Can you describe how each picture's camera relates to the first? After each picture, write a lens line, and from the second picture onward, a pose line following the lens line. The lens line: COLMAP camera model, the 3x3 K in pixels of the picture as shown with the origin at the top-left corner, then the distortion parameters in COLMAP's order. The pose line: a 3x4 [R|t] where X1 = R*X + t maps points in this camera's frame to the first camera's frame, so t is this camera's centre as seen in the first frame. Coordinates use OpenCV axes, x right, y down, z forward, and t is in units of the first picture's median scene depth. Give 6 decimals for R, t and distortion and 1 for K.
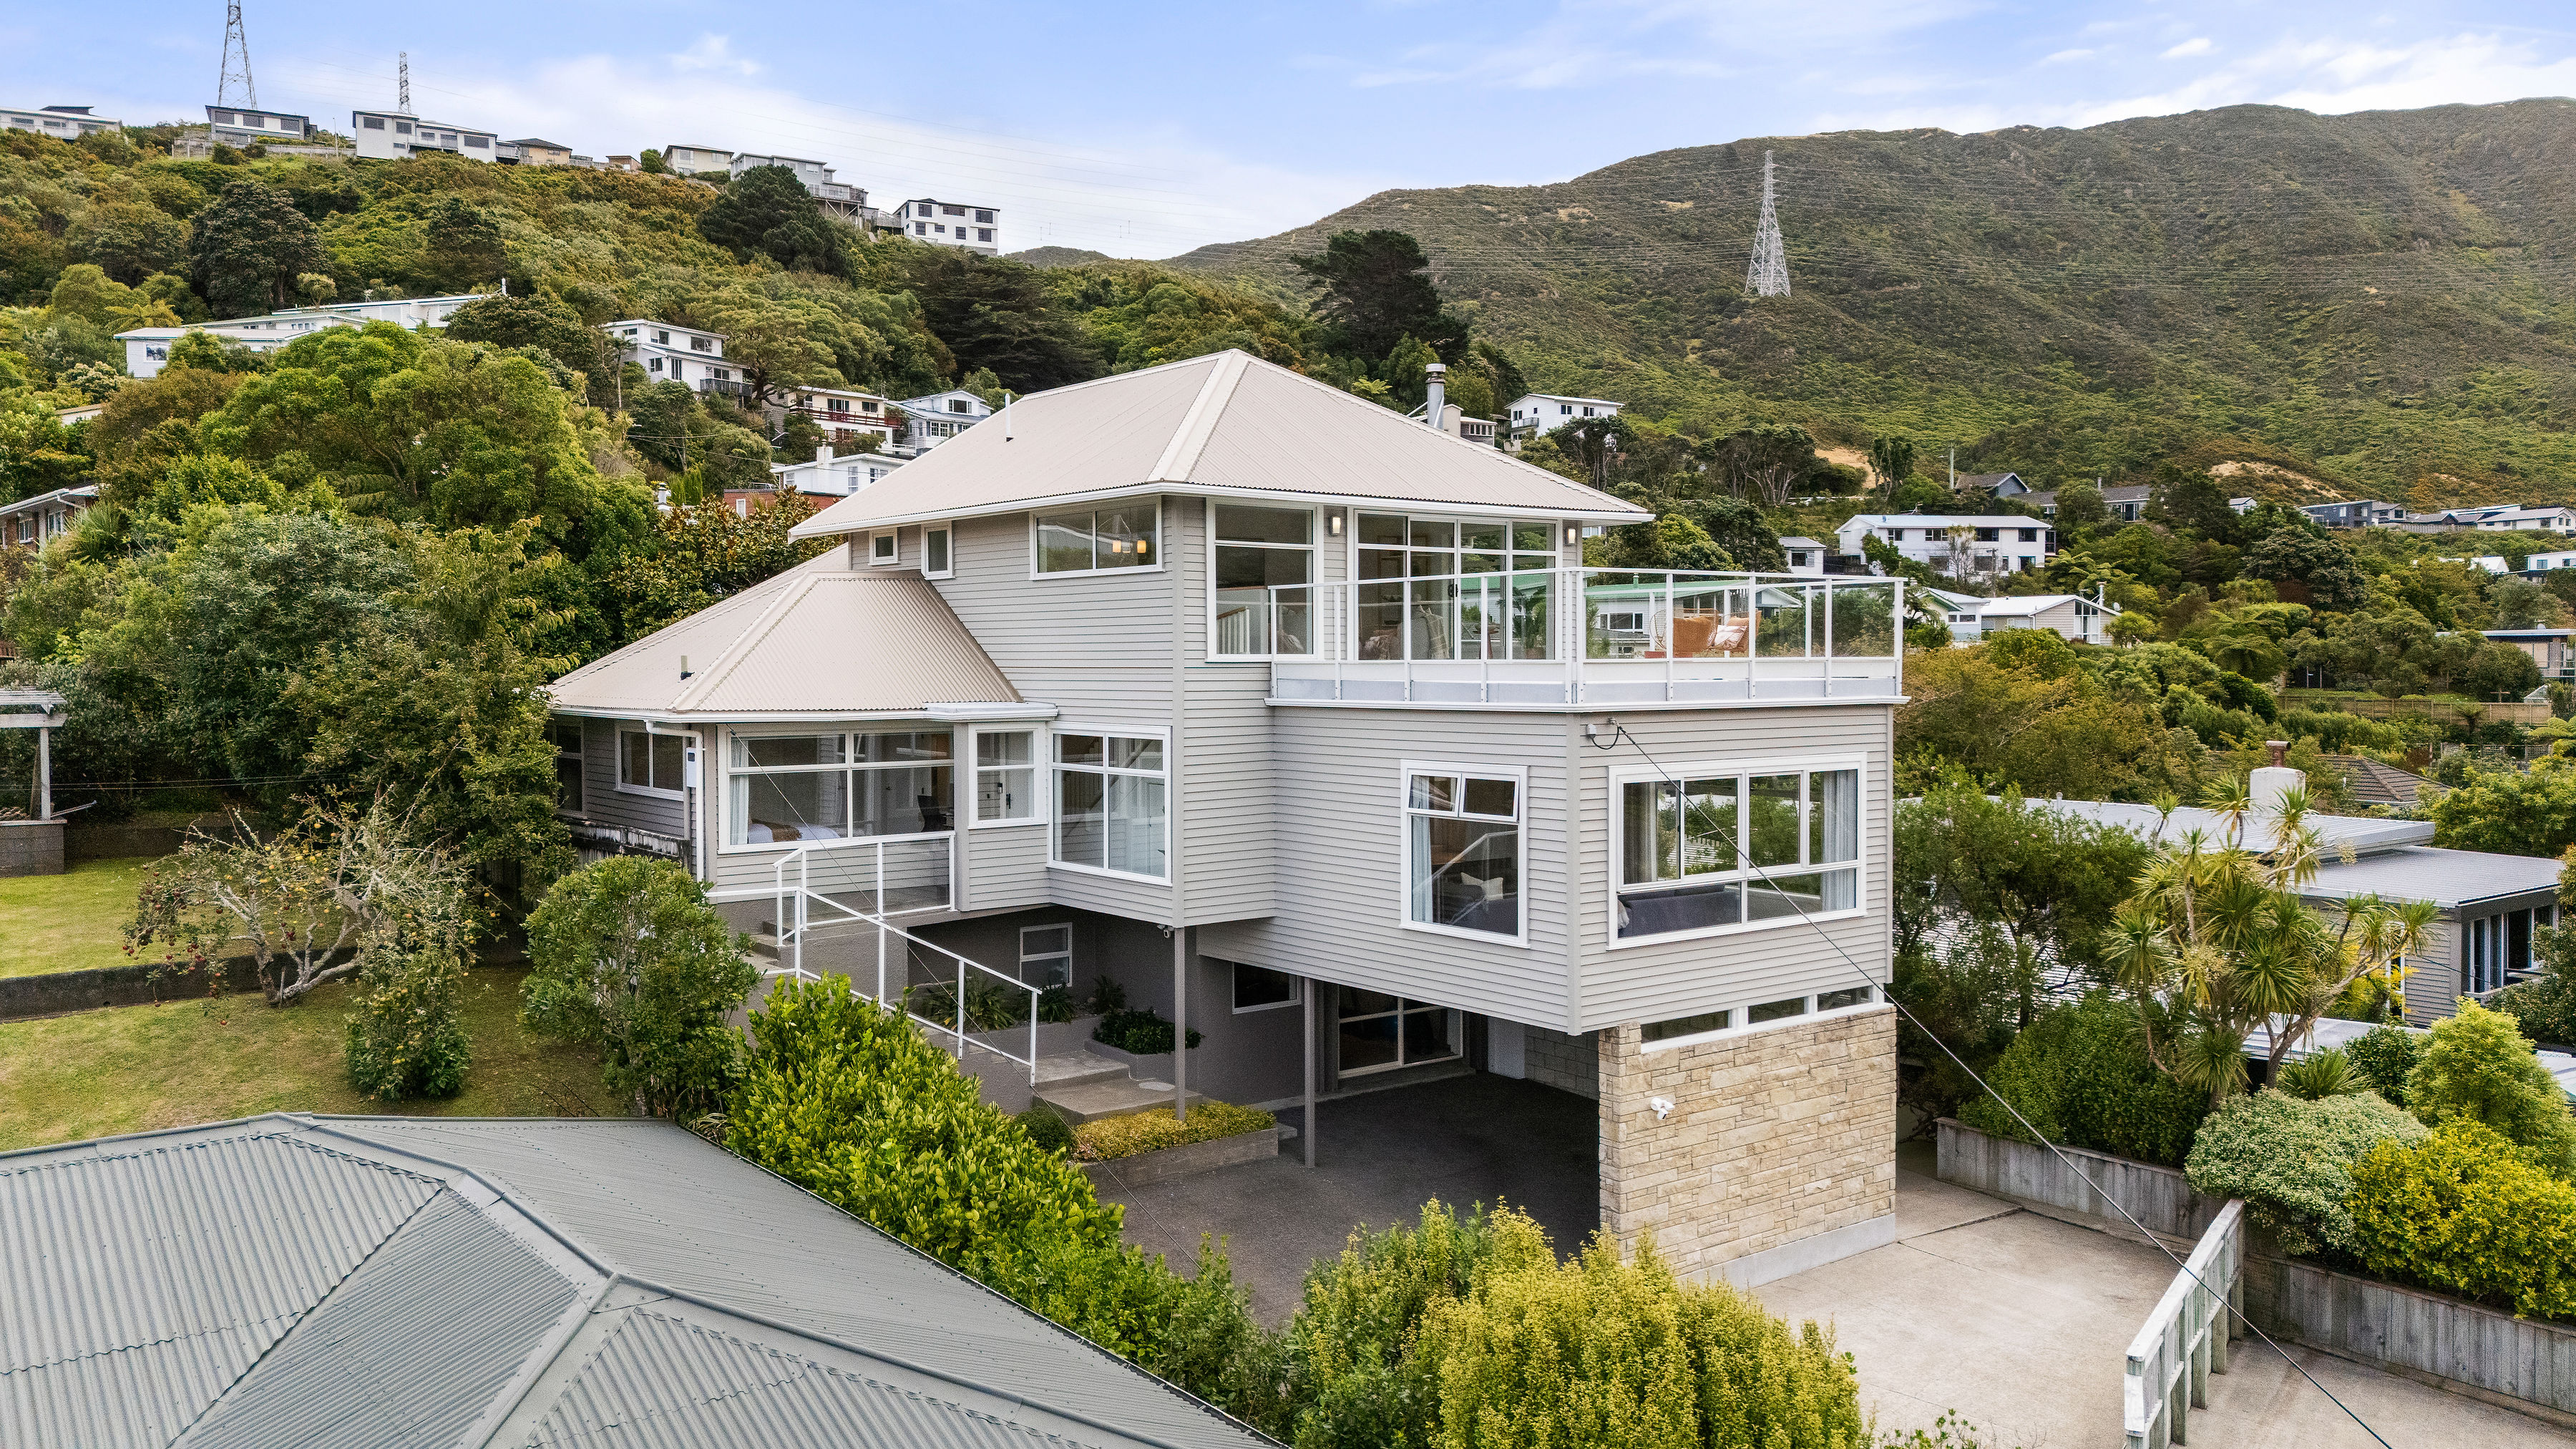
lens RADIAL K [[1899.0, 0, 1307.3], [0, 1899.0, 716.5], [0, 0, 1]] dist [0.051447, -0.021990]
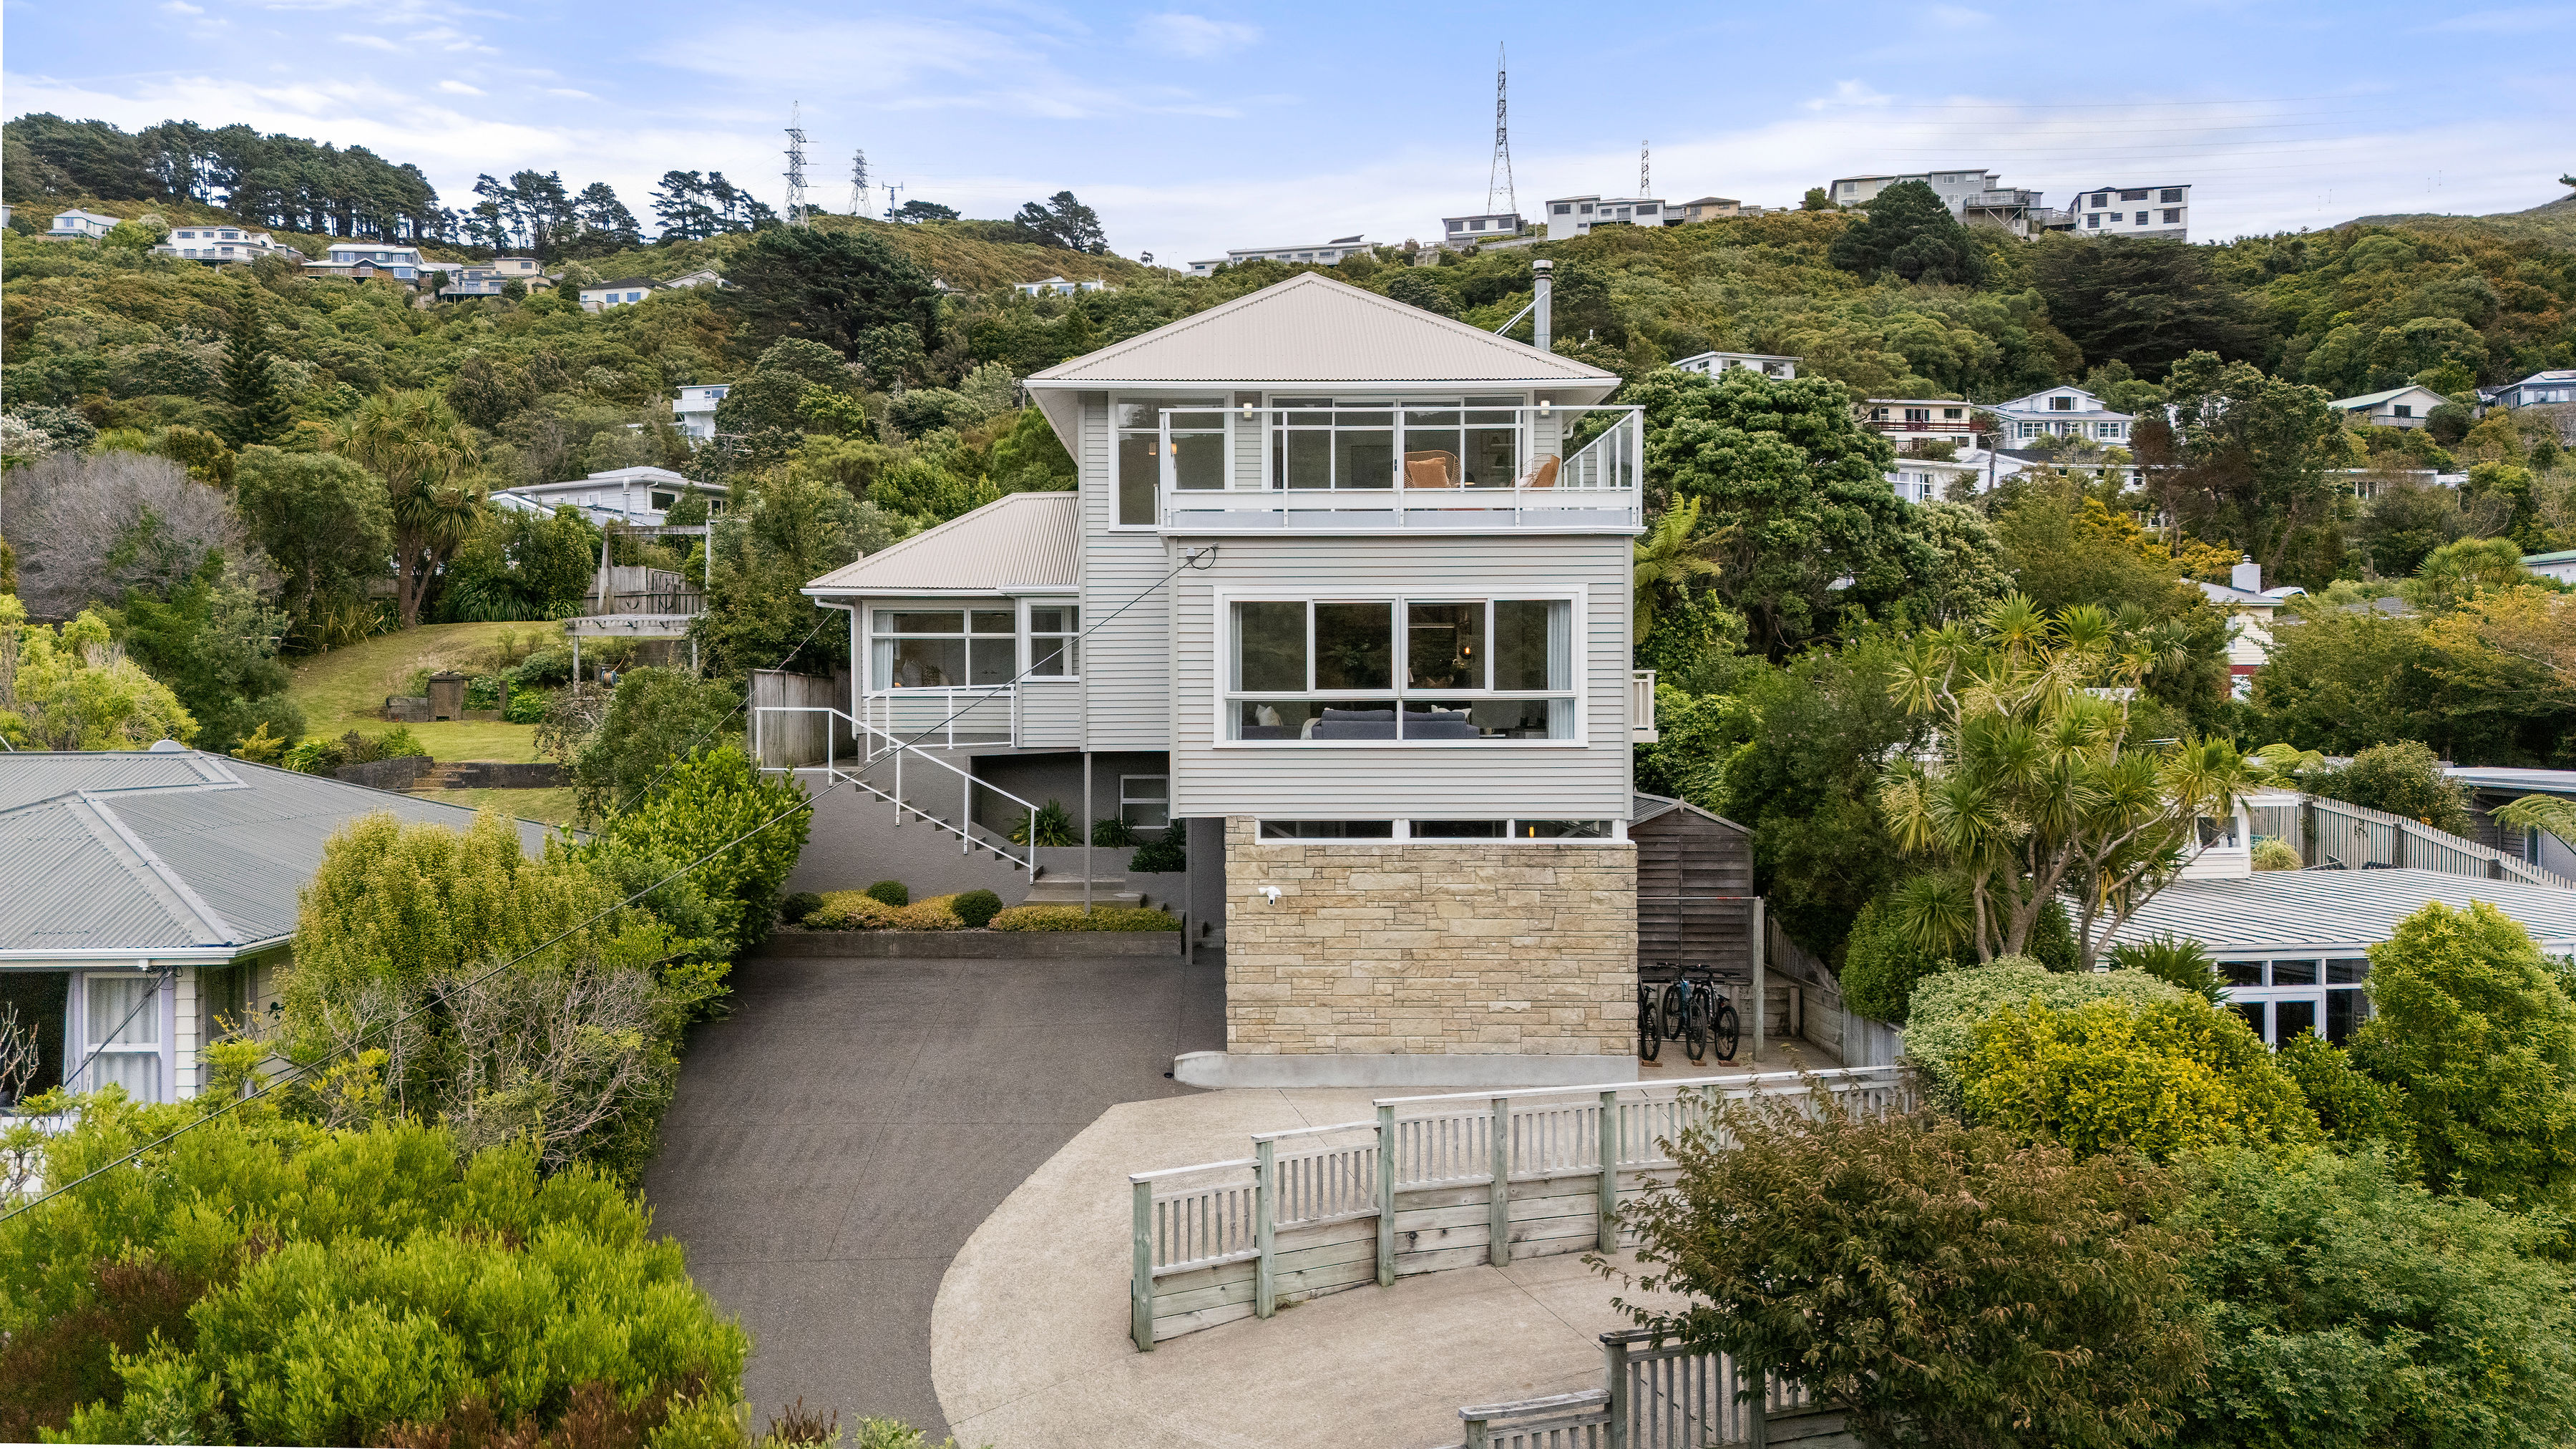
lens RADIAL K [[1899.0, 0, 1219.9], [0, 1899.0, 719.8], [0, 0, 1]] dist [0.051447, -0.021990]
pose [[0.790672, 0.004432, -0.612224, 0.058668], [-0.014943, 0.999816, -0.012061, 0.008214], [0.612057, 0.018685, 0.790593, 0.007501]]
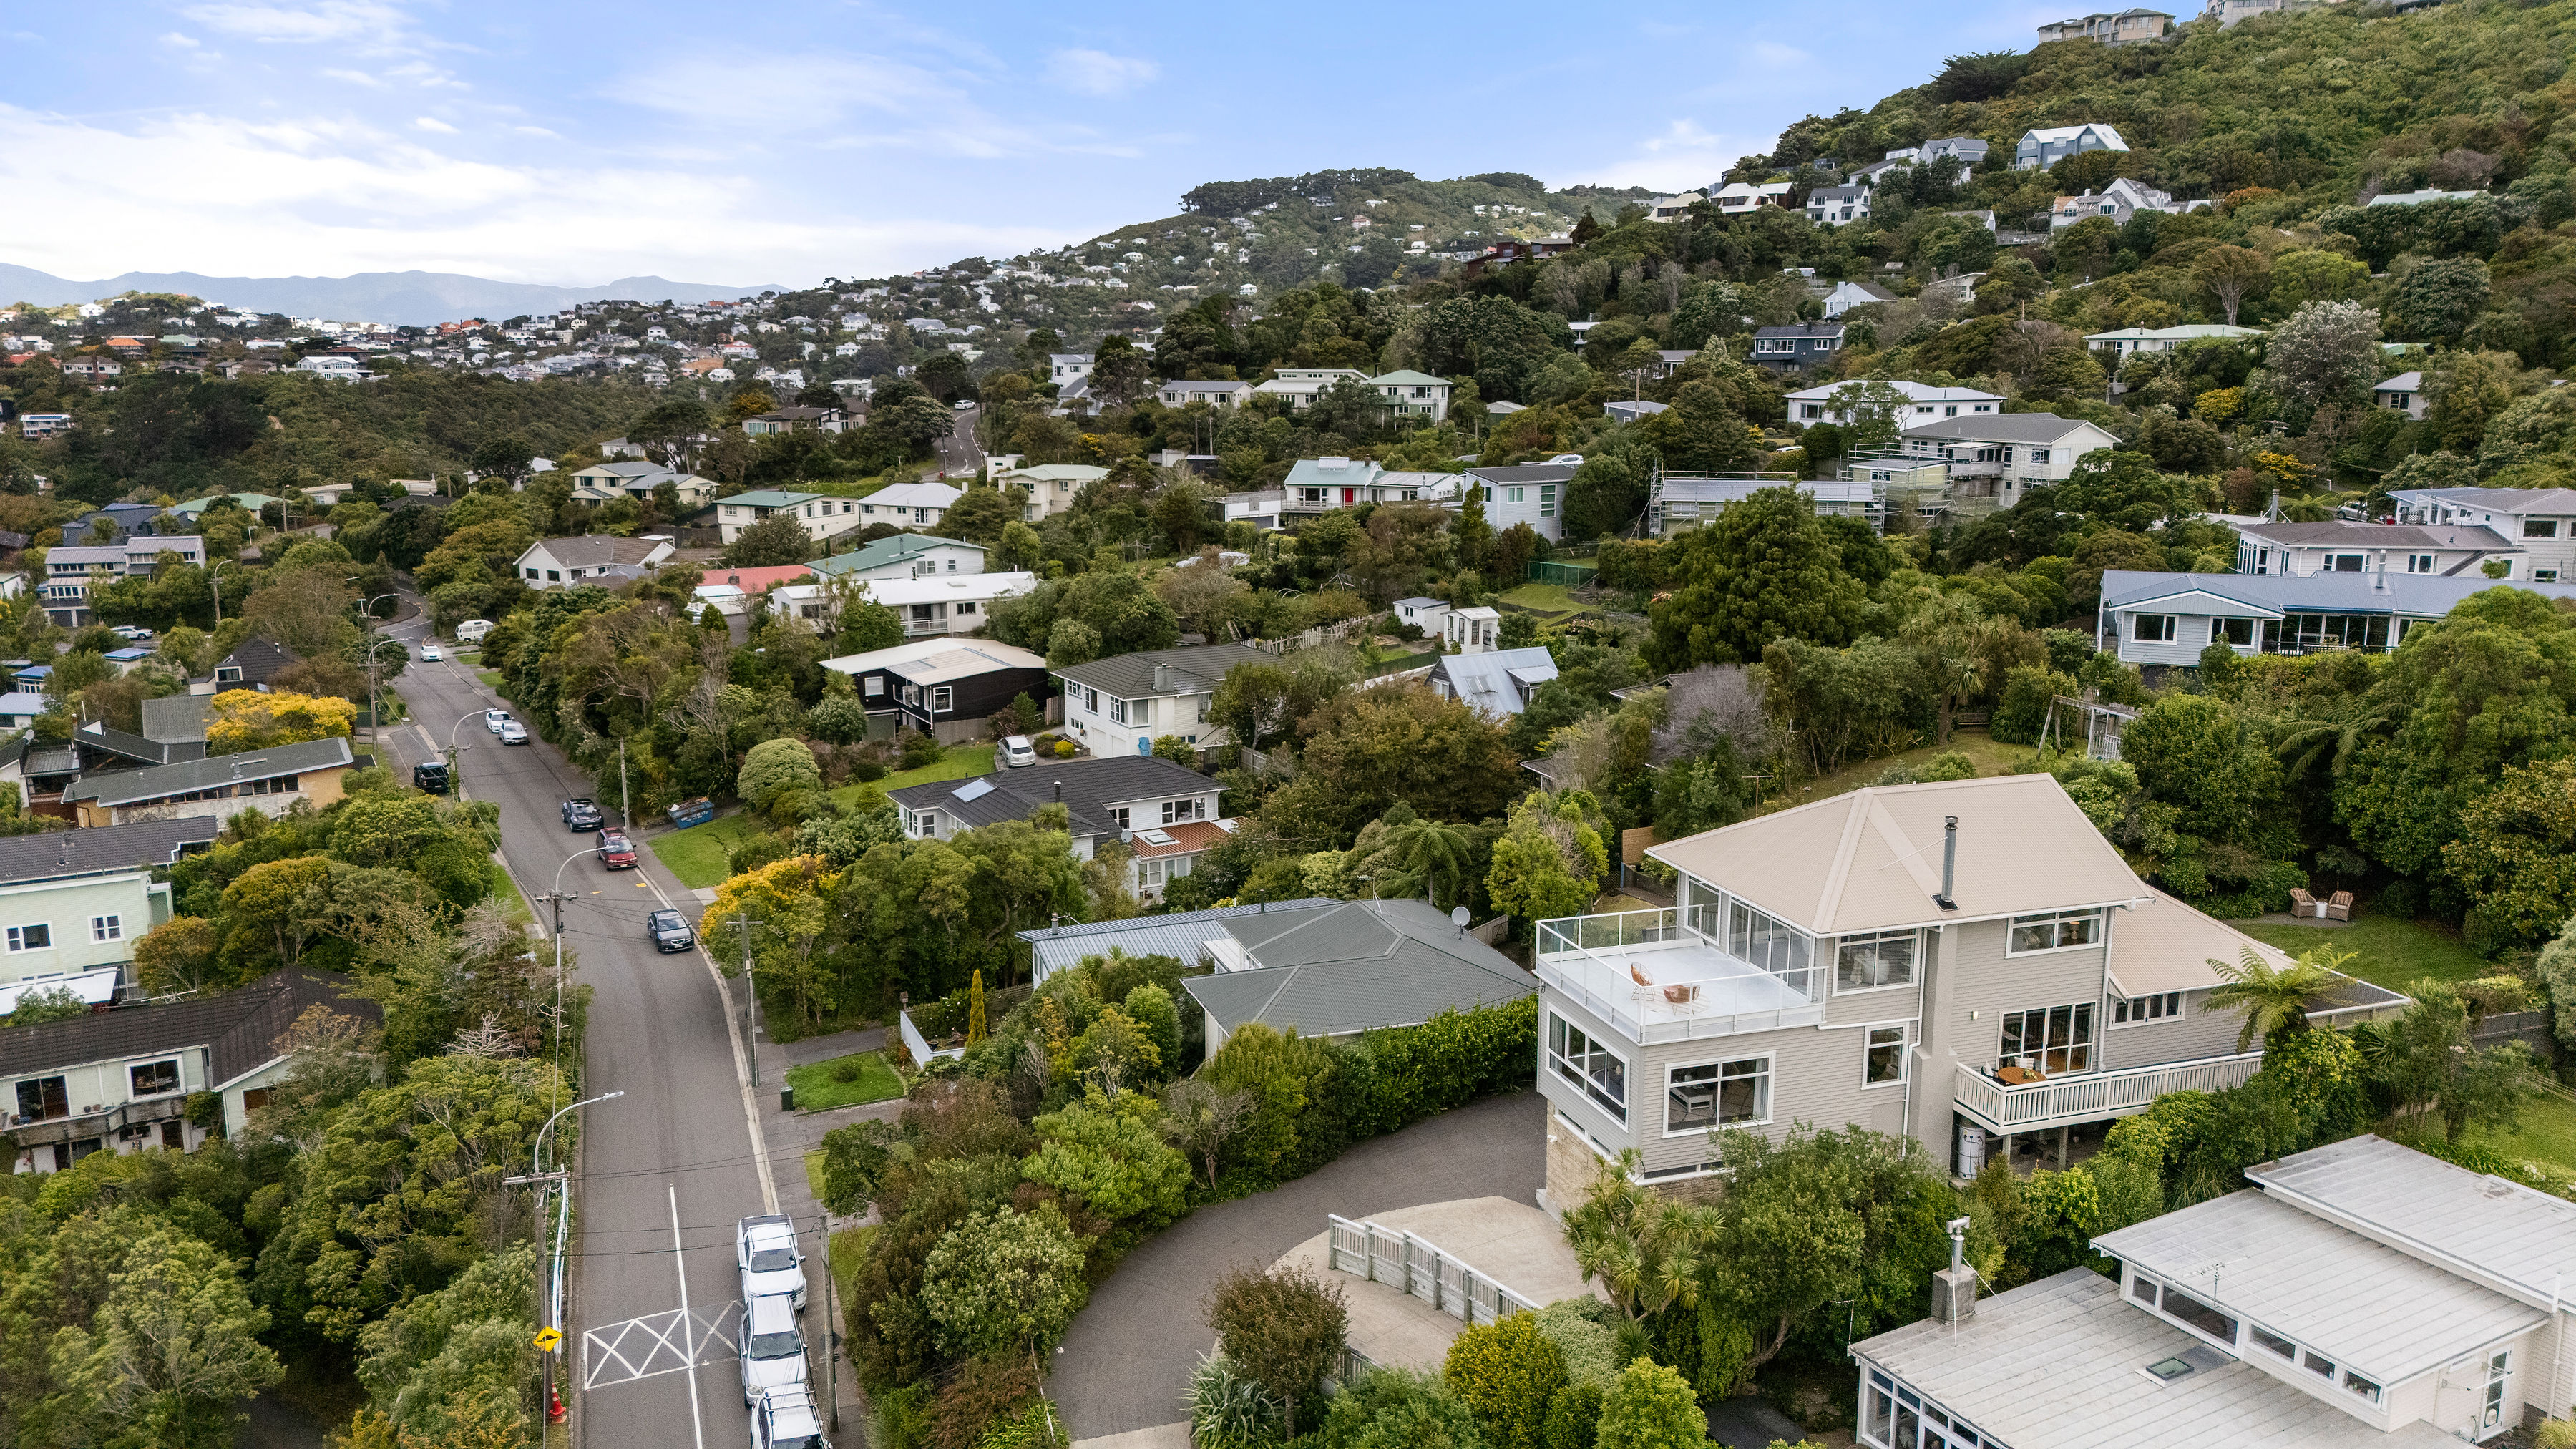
lens RADIAL K [[1899.0, 0, 1287.7], [0, 1899.0, 727.2], [0, 0, 1]] dist [0.051447, -0.021990]
pose [[-0.331062, 0.195733, -0.923085, 0.179489], [-0.019912, 0.976583, 0.214218, -0.061517], [0.943399, 0.089300, -0.319412, 0.100421]]
